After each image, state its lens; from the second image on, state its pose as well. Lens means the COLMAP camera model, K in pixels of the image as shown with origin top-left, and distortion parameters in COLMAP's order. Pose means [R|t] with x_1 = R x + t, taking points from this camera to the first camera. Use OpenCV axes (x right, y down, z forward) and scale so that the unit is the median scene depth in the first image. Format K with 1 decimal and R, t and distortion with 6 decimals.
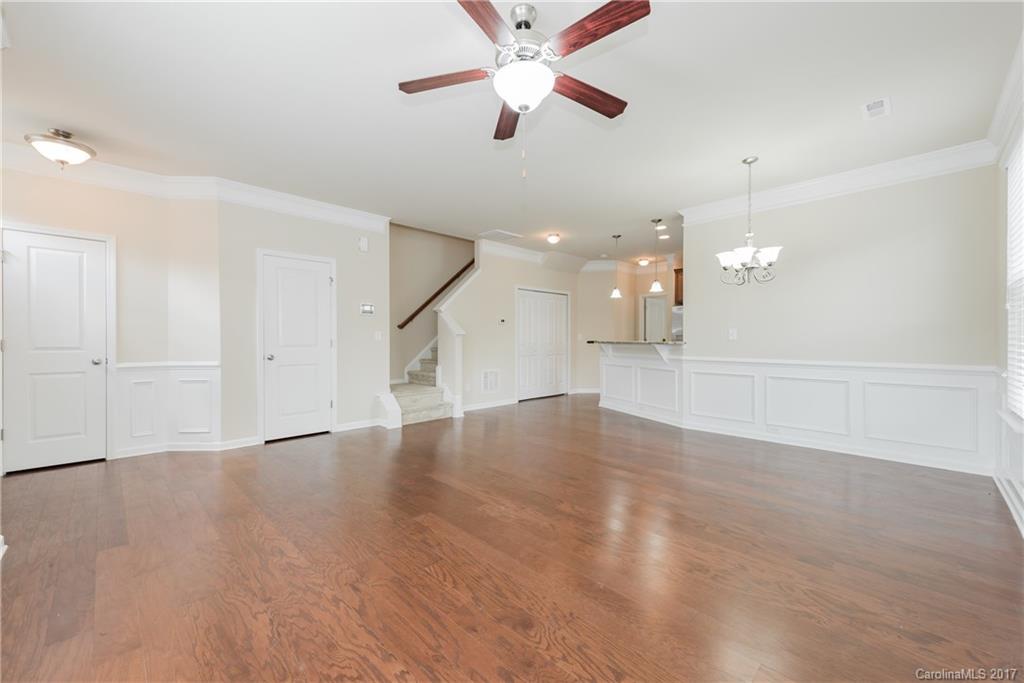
lens RADIAL K [[404.3, 0, 523.0], [0, 404.3, 341.9], [0, 0, 1]] dist [0.019790, 0.000042]
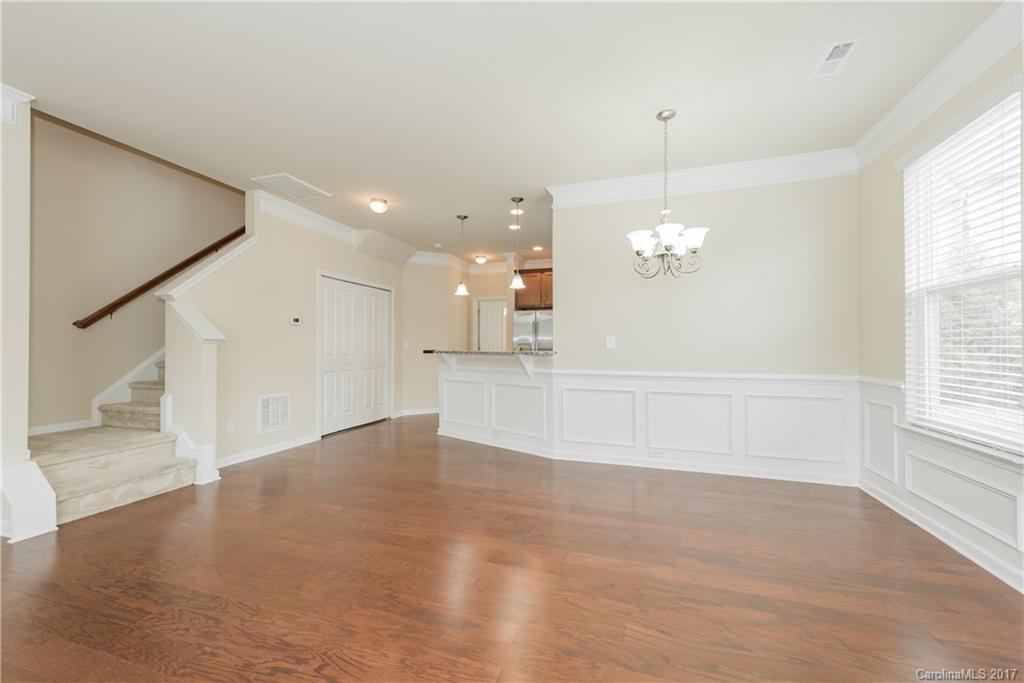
lens RADIAL K [[398.0, 0, 513.1], [0, 398.0, 347.2], [0, 0, 1]] dist [0.017072, -0.000143]
pose [[0.898922, 0.001997, 0.438103, -0.019647], [0.001854, 0.999963, -0.008362, -0.001775], [-0.438104, 0.008329, 0.898886, 0.280123]]
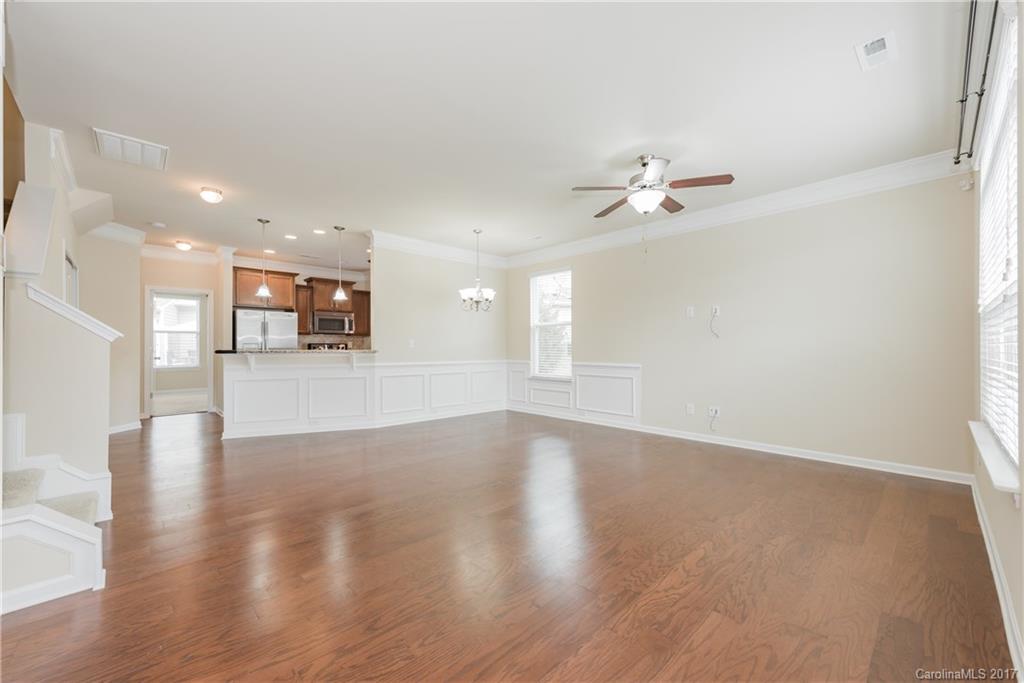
lens RADIAL K [[384.4, 0, 510.5], [0, 384.4, 346.2], [0, 0, 1]] dist [0.024762, -0.000032]
pose [[0.052276, 0.004476, 0.998623, -0.550706], [0.006405, 0.999968, -0.004817, -0.003204], [-0.998612, 0.006648, 0.052246, 0.495865]]
